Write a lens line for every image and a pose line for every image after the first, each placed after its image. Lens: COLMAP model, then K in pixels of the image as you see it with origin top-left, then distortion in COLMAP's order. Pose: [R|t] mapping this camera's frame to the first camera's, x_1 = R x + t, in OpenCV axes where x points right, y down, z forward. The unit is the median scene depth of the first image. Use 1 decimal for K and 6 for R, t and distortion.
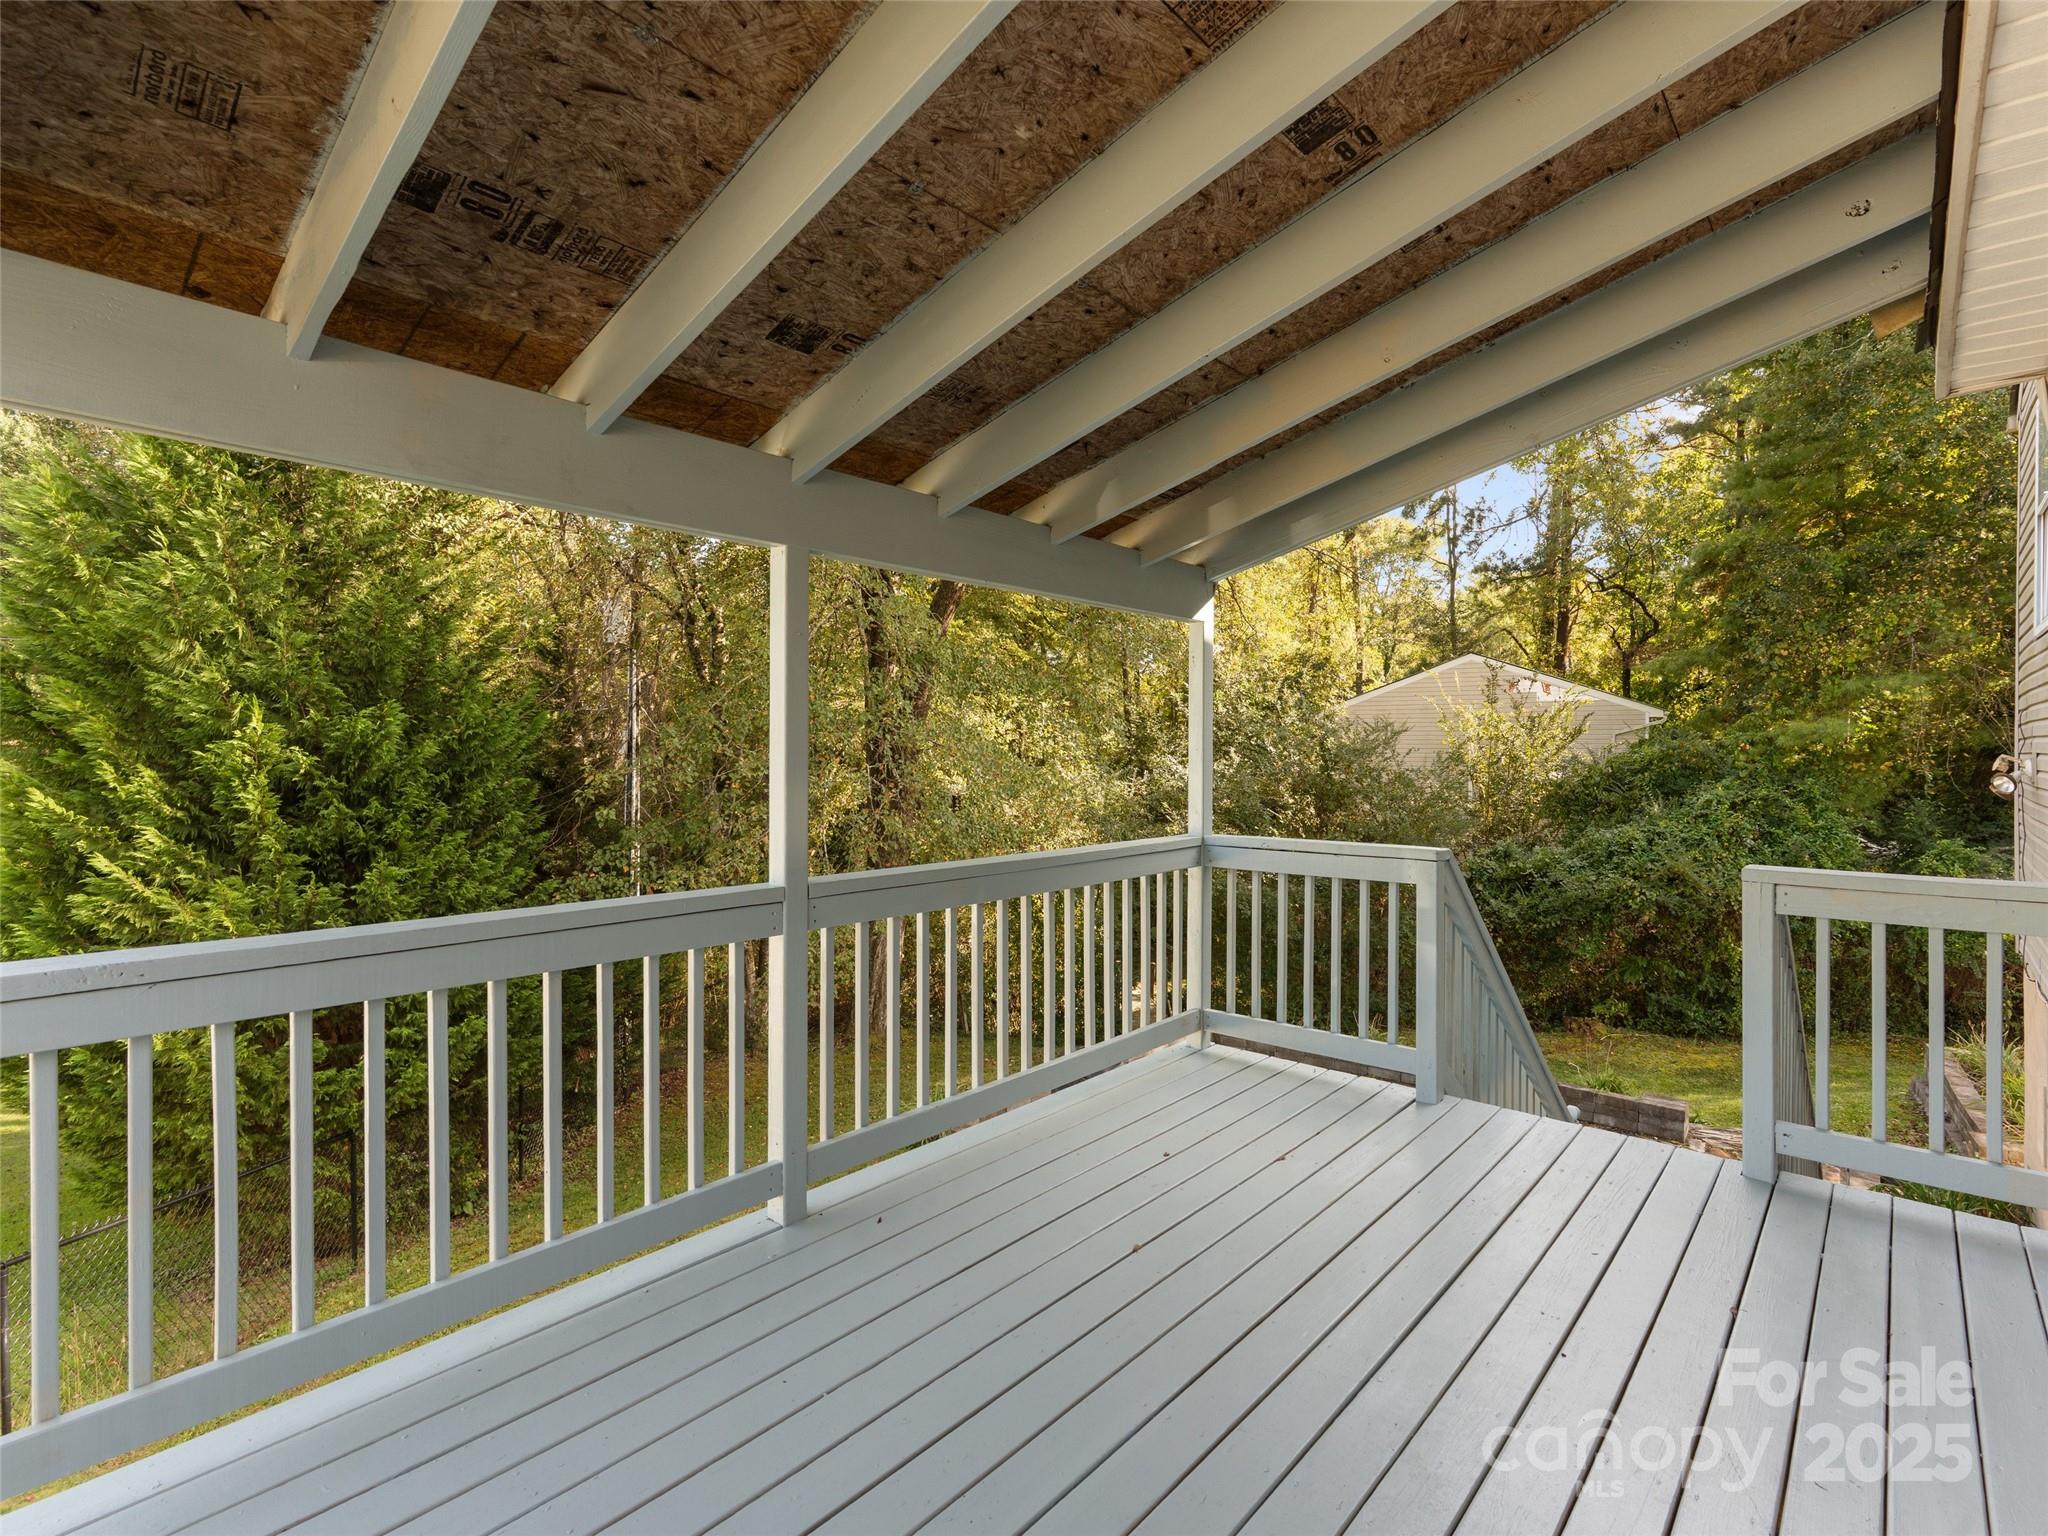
lens RADIAL K [[986.4, 0, 1017.2], [0, 986.4, 748.0], [0, 0, 1]] dist [0.007236, 0.000186]
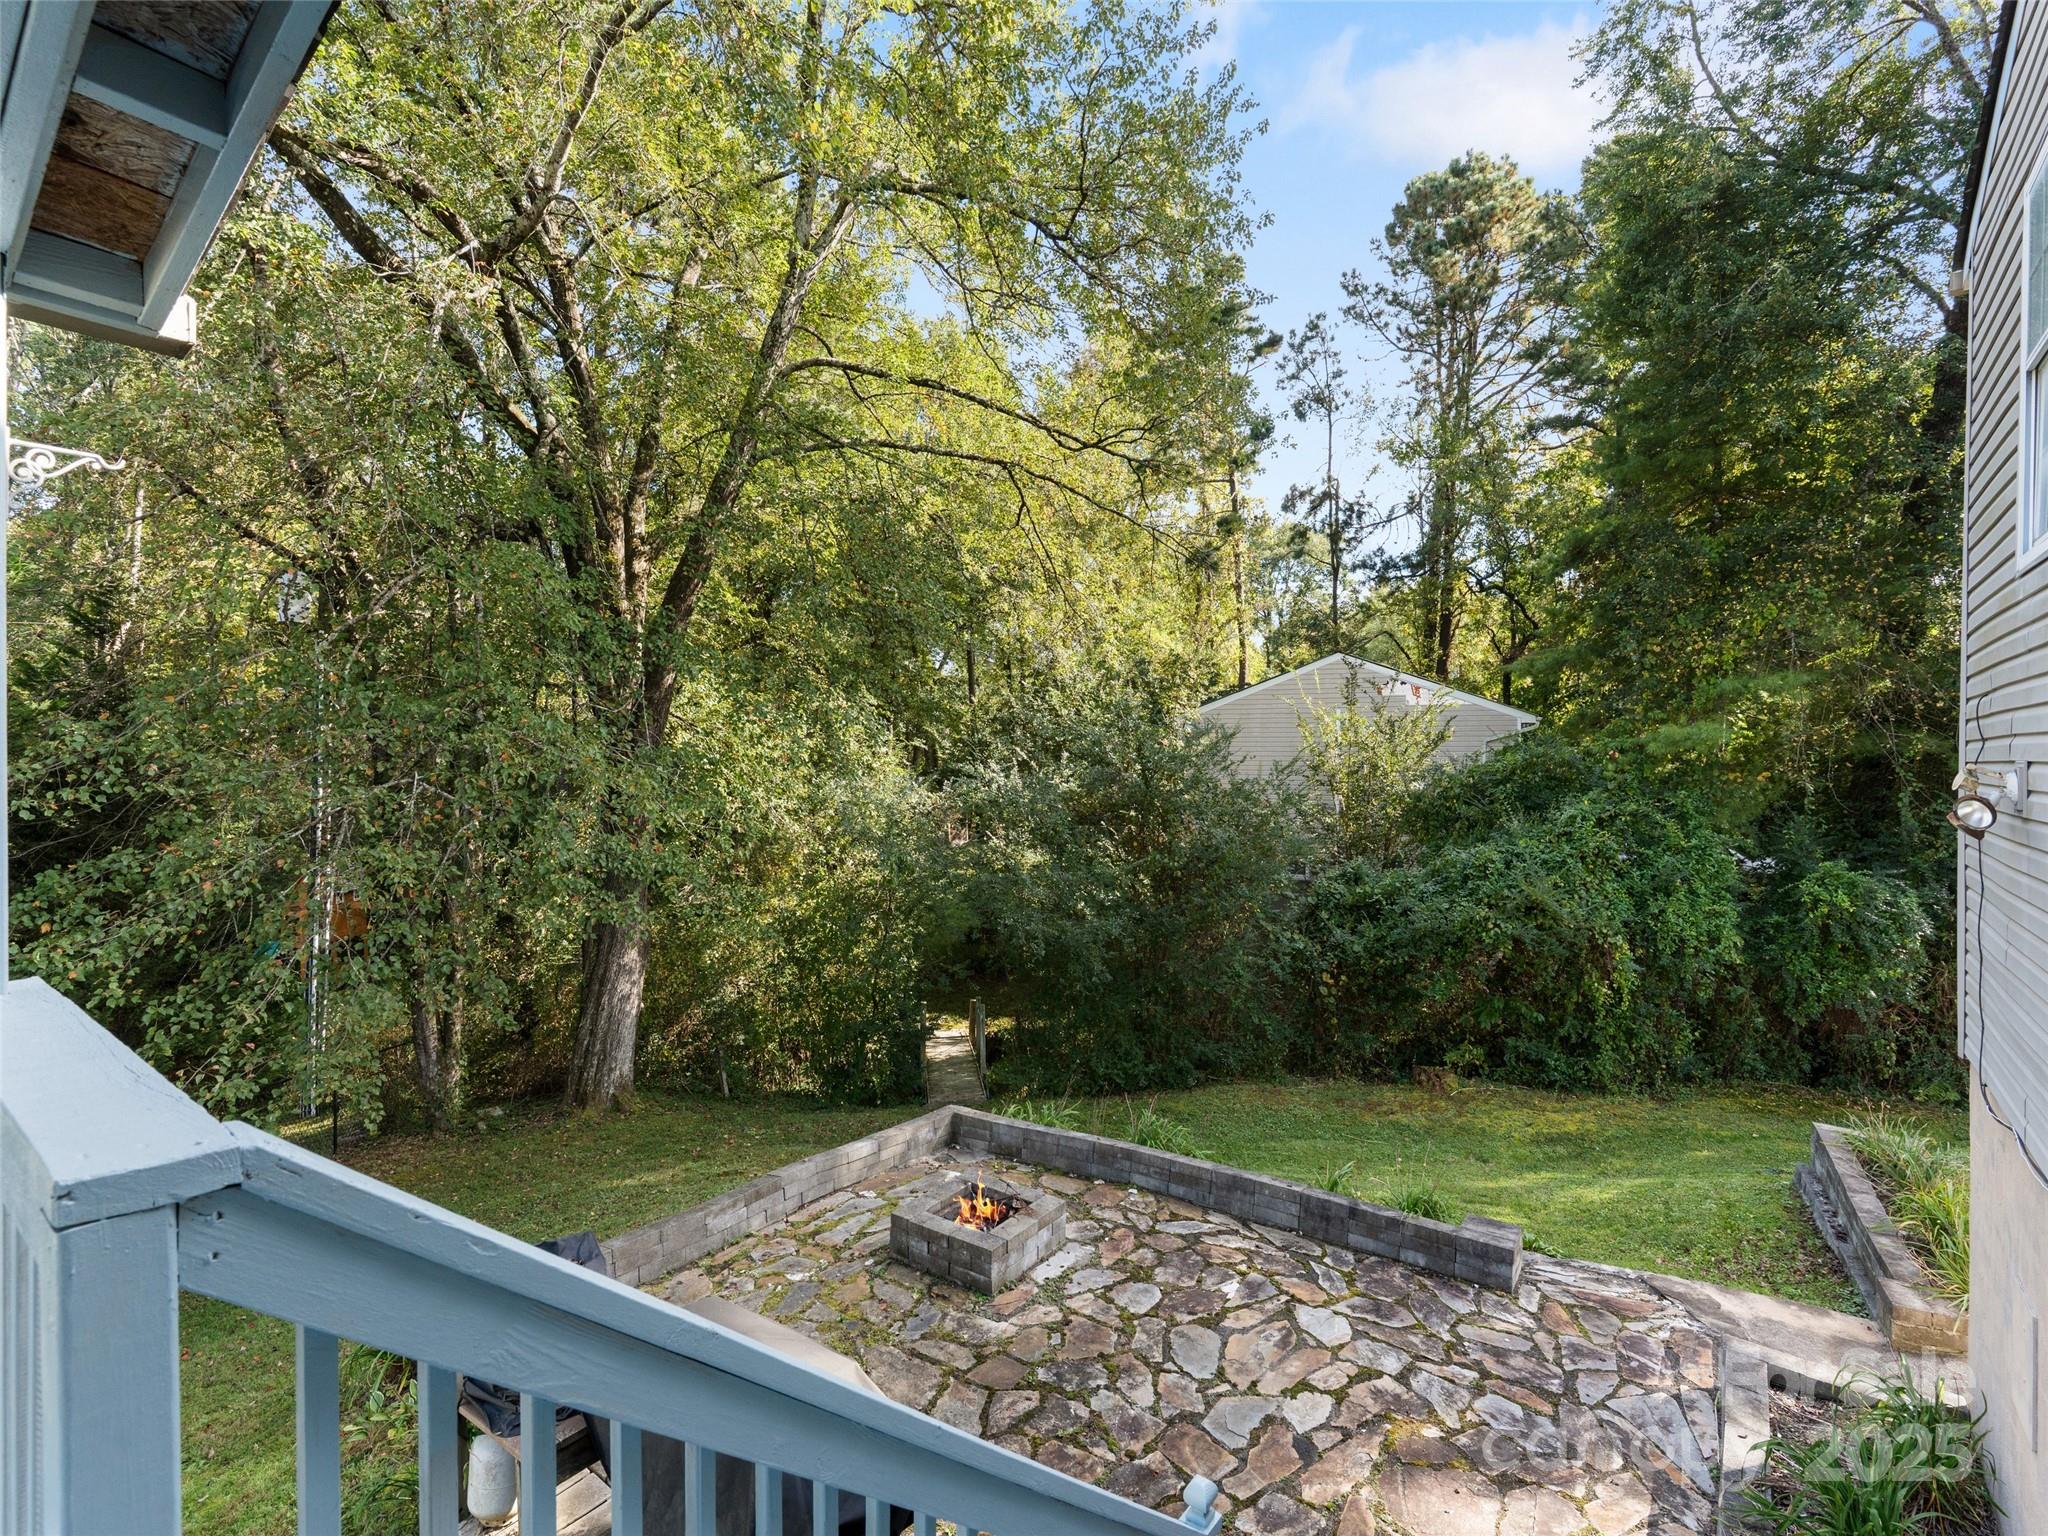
lens RADIAL K [[977.1, 0, 1023.7], [0, 977.1, 761.3], [0, 0, 1]] dist [0.007183, -0.000706]
pose [[0.996835, 0.003160, 0.079436, 0.117064], [-0.003657, 0.999975, 0.006105, 0.001065], [-0.079415, -0.006376, 0.996821, 0.142209]]
